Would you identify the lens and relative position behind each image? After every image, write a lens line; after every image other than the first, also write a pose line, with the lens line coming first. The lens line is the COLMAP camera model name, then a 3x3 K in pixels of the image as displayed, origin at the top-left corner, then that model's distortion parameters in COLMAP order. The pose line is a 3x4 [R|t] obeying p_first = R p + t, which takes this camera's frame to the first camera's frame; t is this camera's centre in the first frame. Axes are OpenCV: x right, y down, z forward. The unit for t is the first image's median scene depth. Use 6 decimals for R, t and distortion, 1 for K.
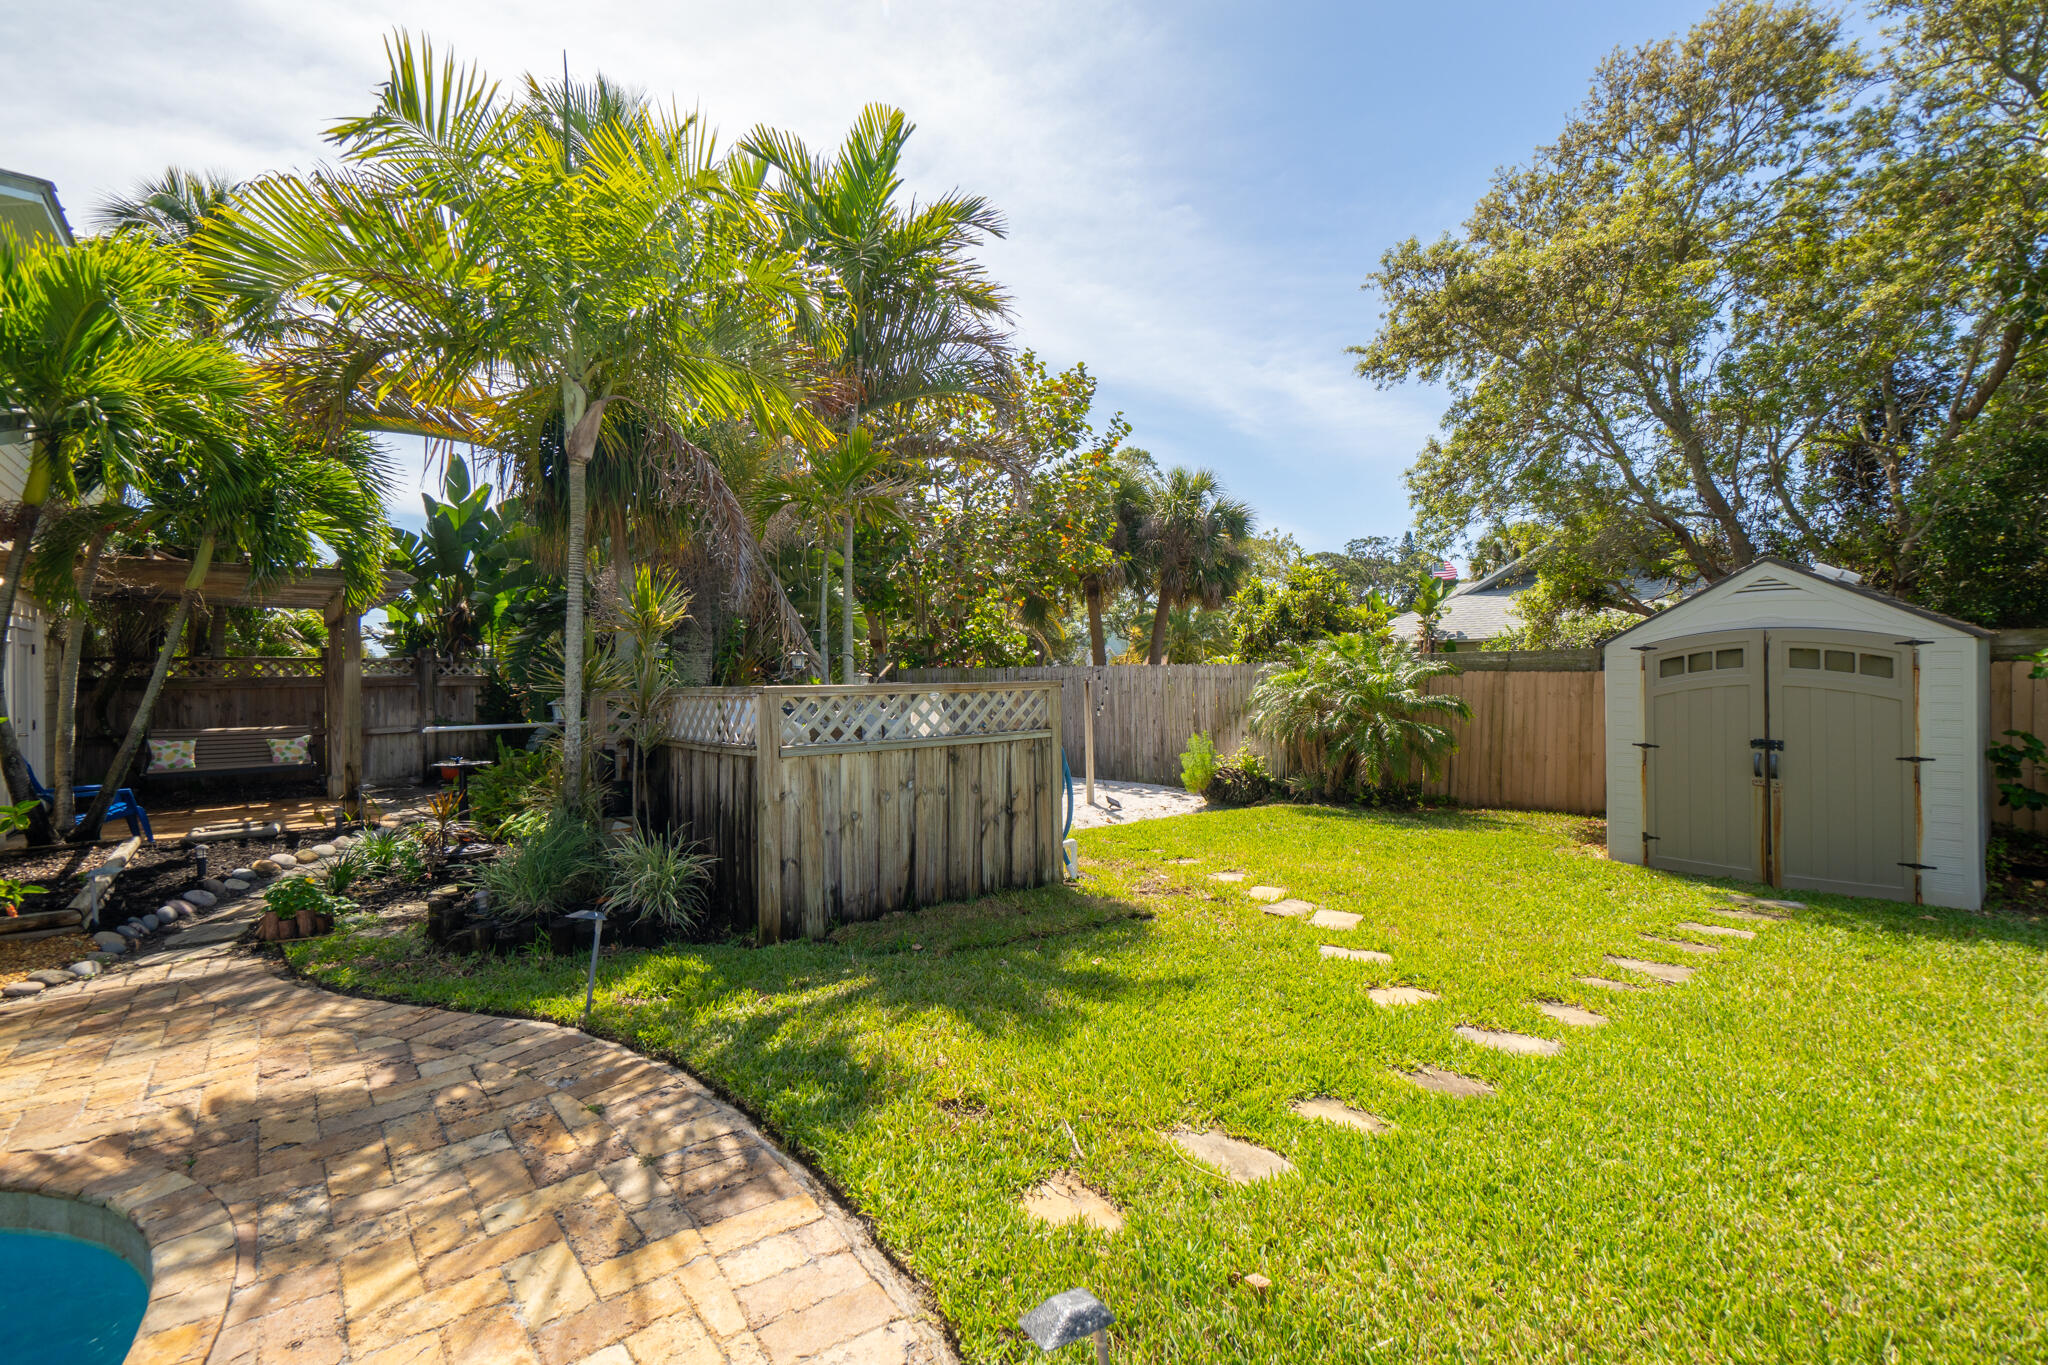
lens RADIAL K [[886.6, 0, 1027.7], [0, 886.6, 682.0], [0, 0, 1]] dist [-0.002488, -0.001366]
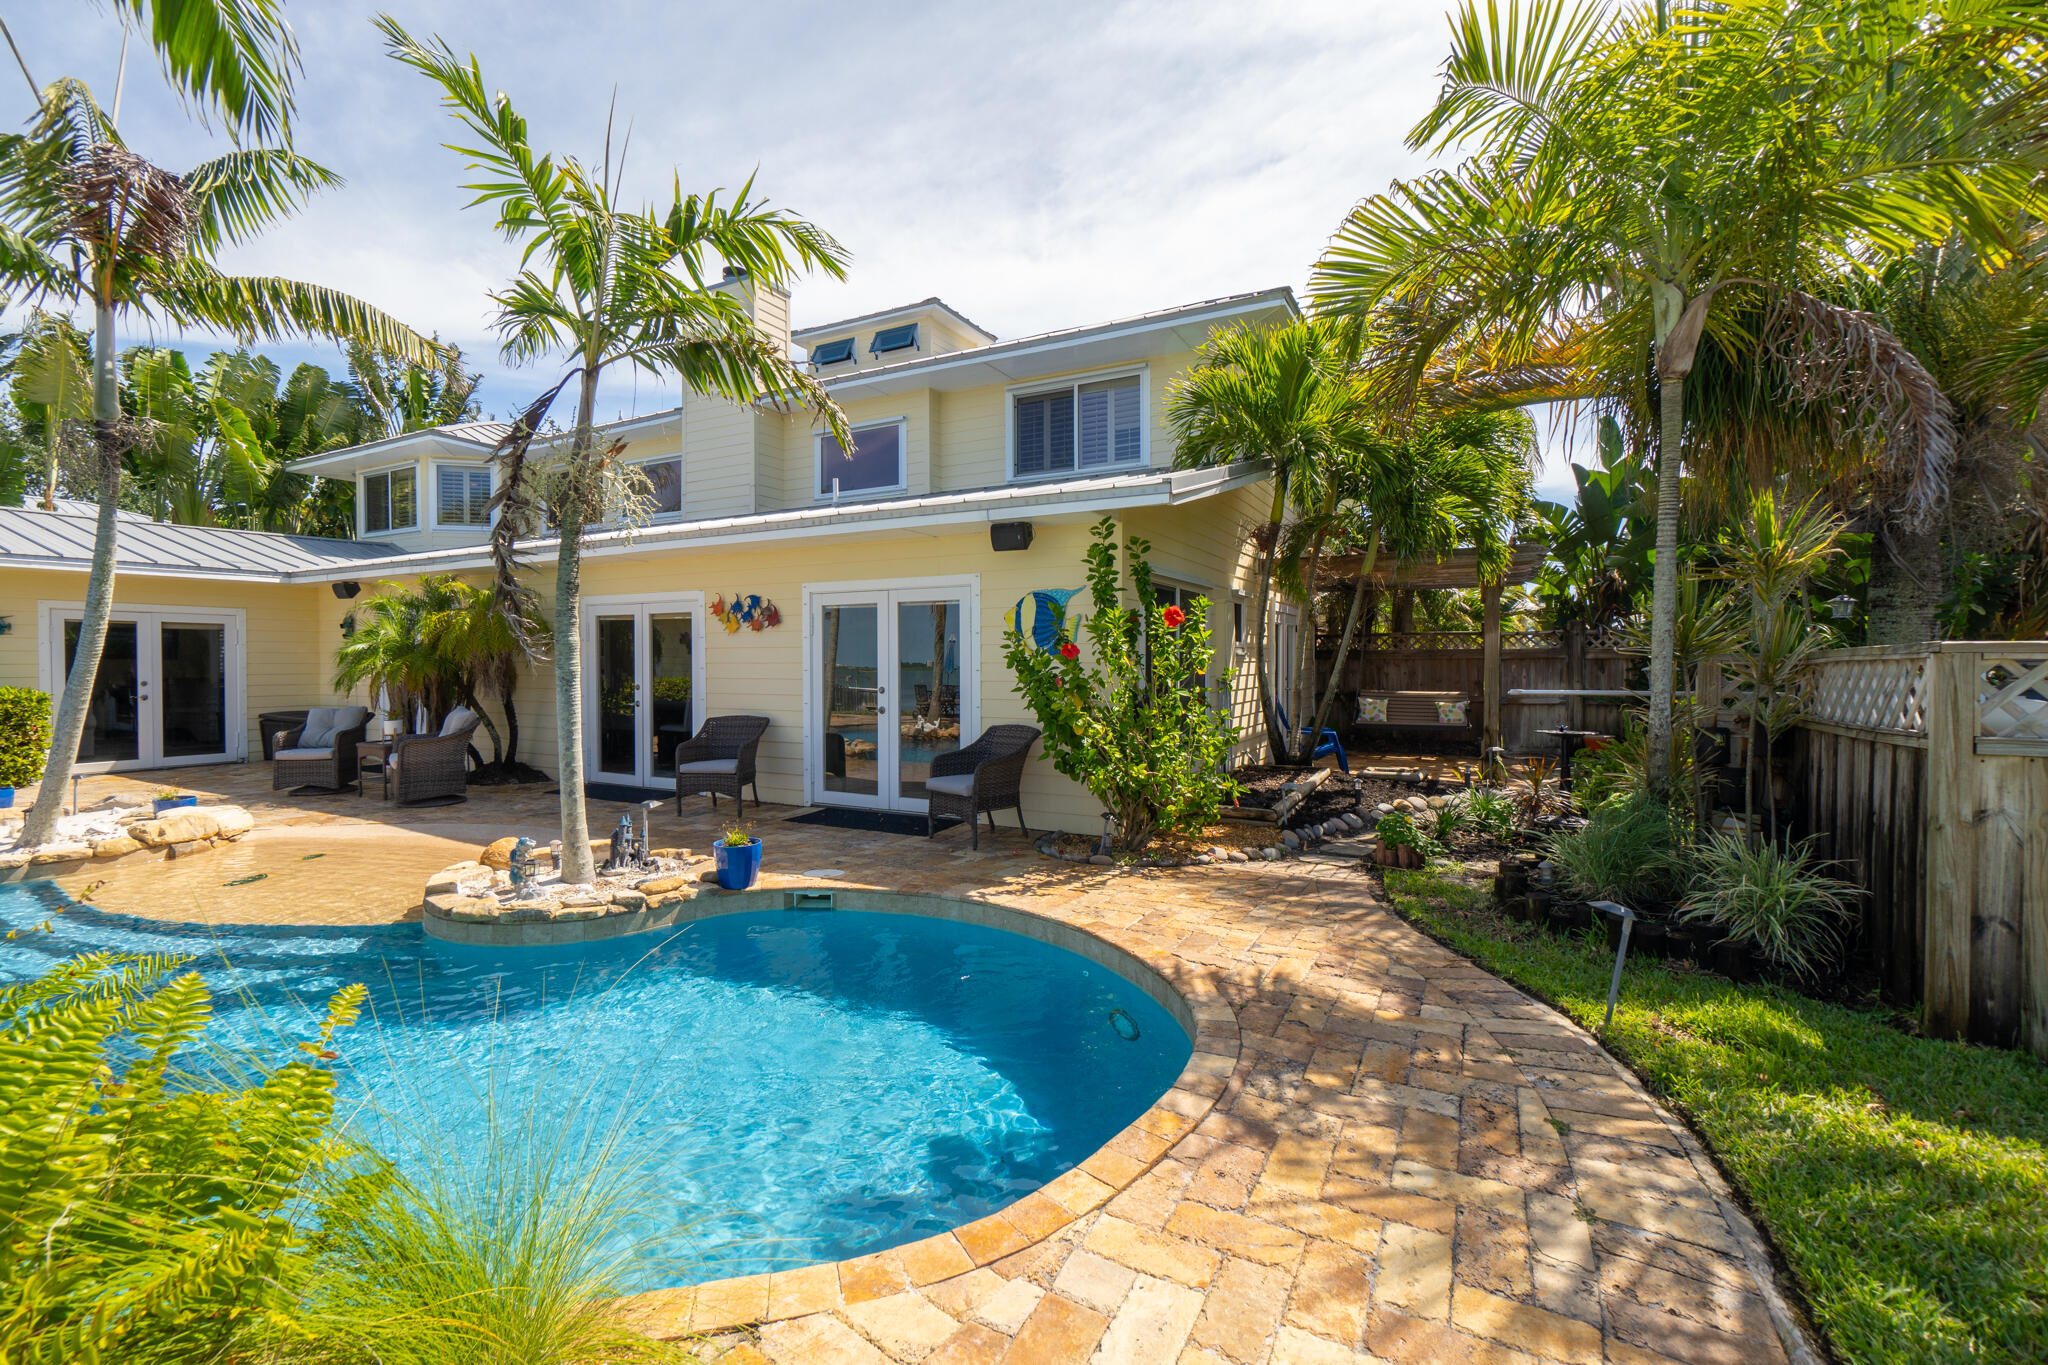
lens RADIAL K [[886.6, 0, 1018.1], [0, 886.6, 674.2], [0, 0, 1]] dist [-0.002488, -0.001366]
pose [[0.364084, 0.020883, -0.931132, 0.048517], [-0.008009, 0.999782, 0.019291, 0.018445], [0.931332, 0.000434, 0.364172, 0.113353]]
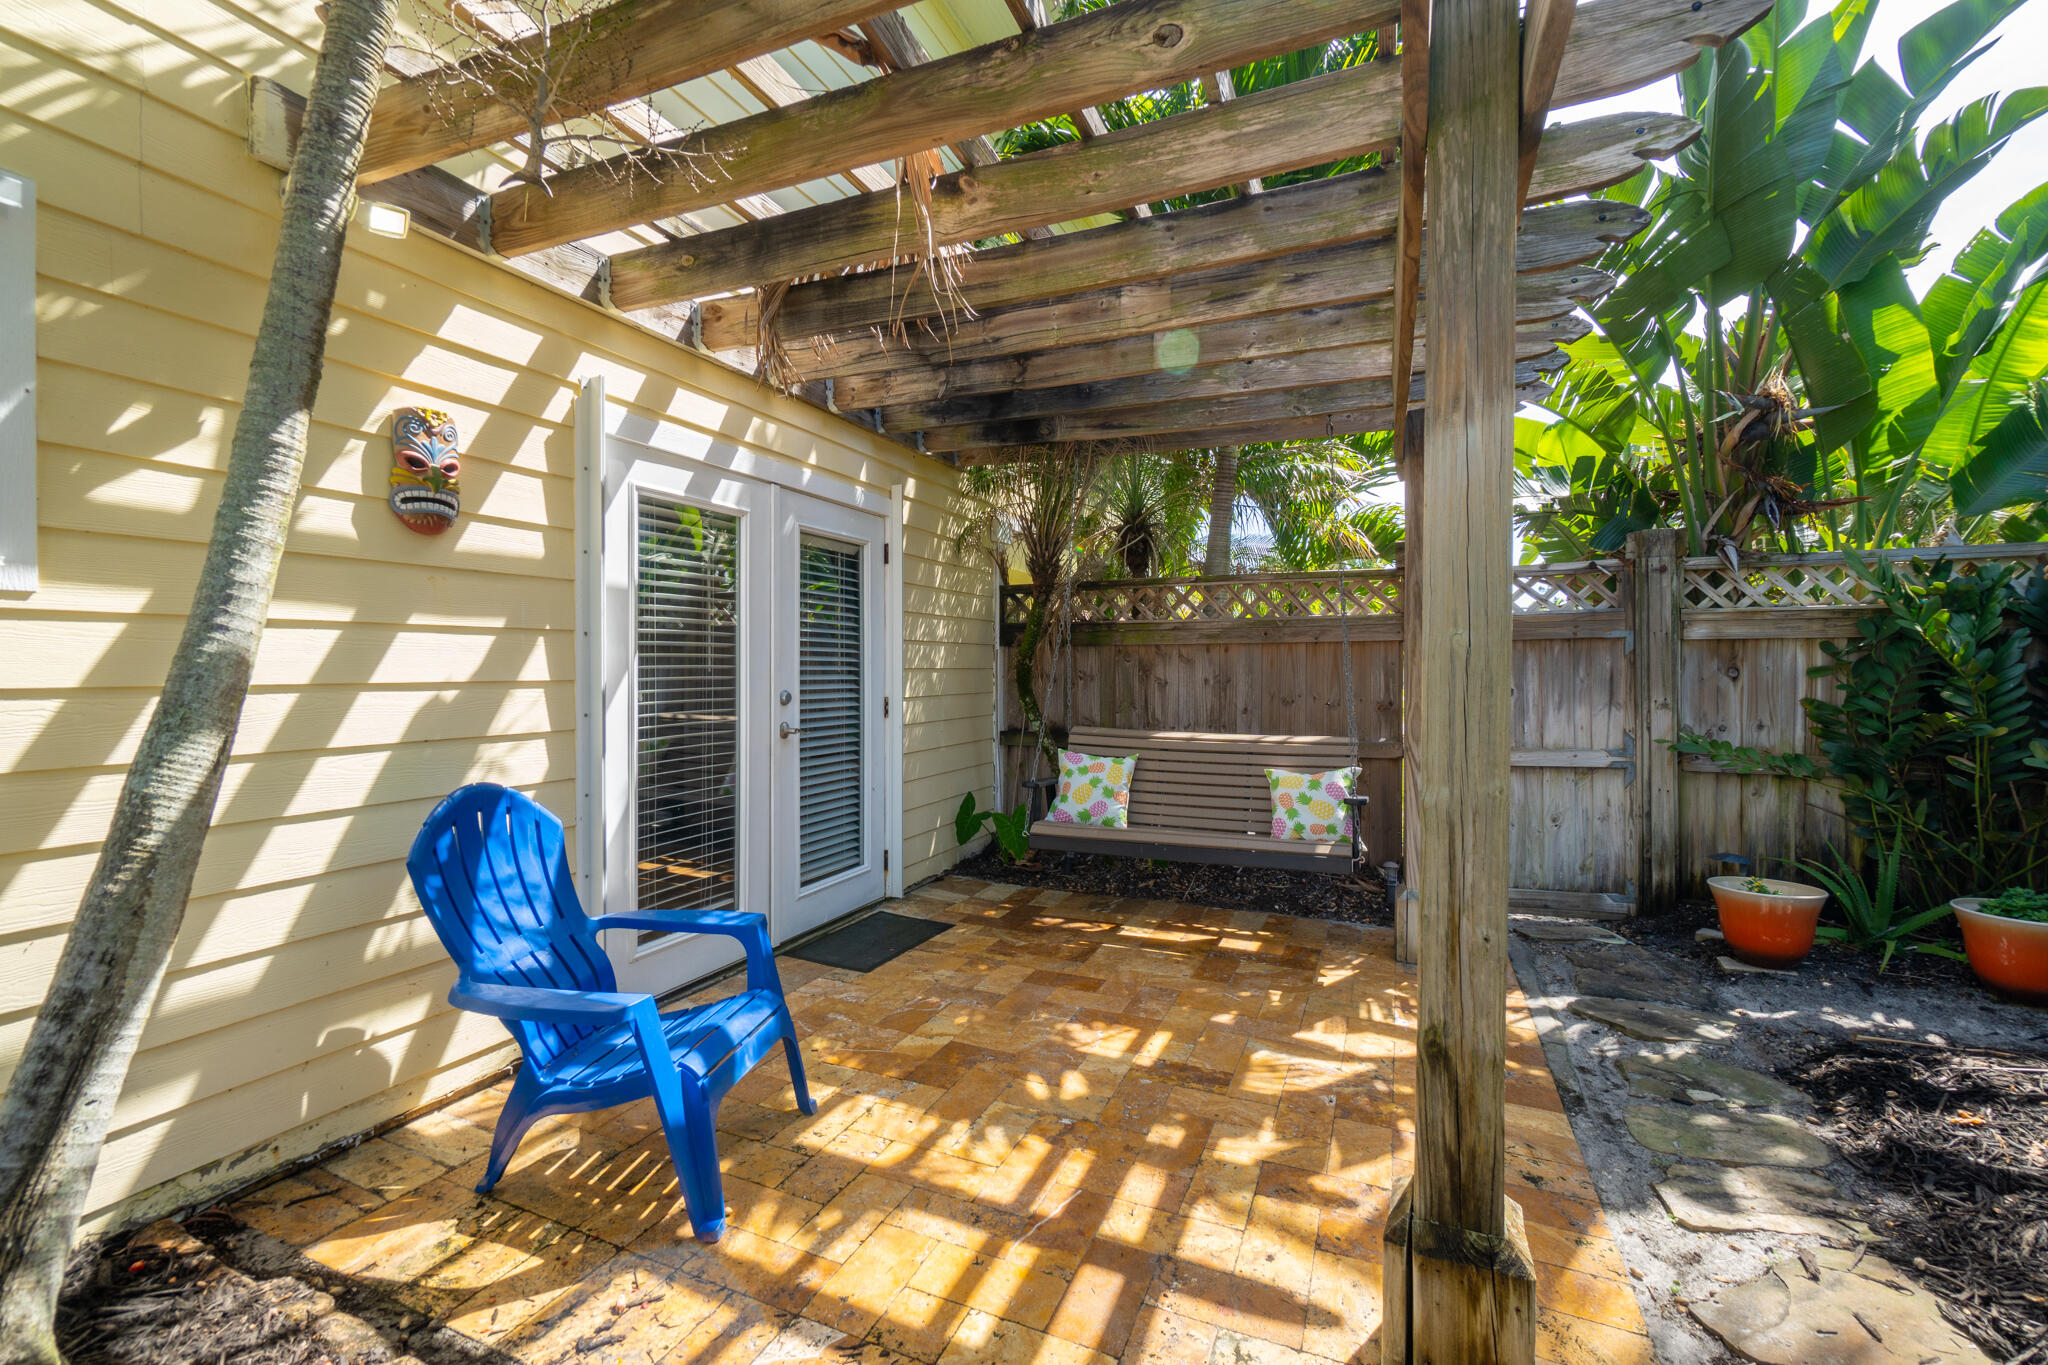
lens RADIAL K [[886.6, 0, 1016.3], [0, 886.6, 682.0], [0, 0, 1]] dist [-0.002488, -0.001366]
pose [[0.442711, 0.017103, -0.896501, -1.043405], [-0.009624, 0.999851, 0.014322, 0.041507], [0.896612, 0.002288, 0.442810, 1.356719]]
